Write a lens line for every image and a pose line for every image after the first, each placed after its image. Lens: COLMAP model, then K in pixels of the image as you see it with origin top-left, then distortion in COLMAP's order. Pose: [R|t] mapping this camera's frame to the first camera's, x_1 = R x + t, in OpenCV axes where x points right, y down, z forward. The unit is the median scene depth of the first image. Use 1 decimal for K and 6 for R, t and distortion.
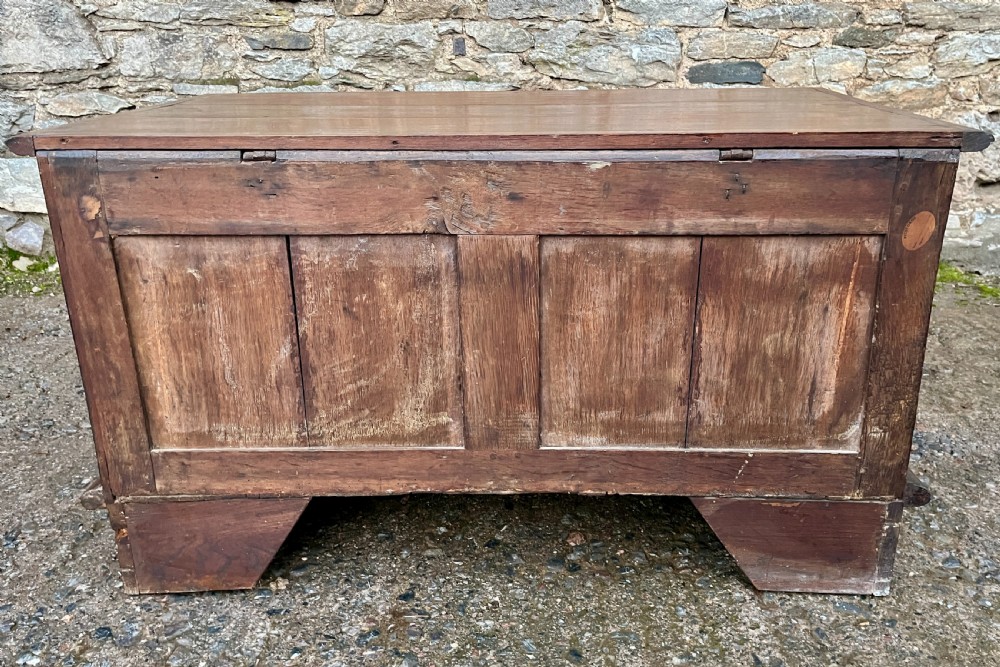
lens RADIAL K [[799.9, 0, 529.6], [0, 799.9, 288.0], [0, 0, 1]] dist [0.051562, -0.059817]
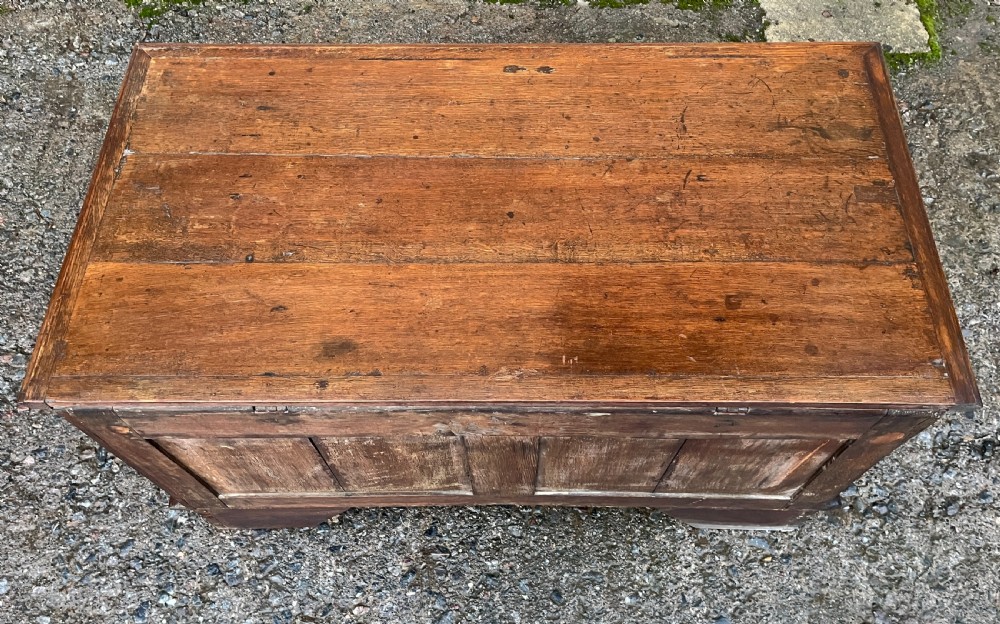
lens RADIAL K [[803.0, 0, 511.8], [0, 803.0, 280.3], [0, 0, 1]] dist [0.048515, -0.049079]
pose [[0.999964, -0.003257, 0.007864, -0.030718], [-0.002788, 0.747581, 0.664165, -0.870140], [-0.008042, -0.664163, 0.747545, 0.297210]]
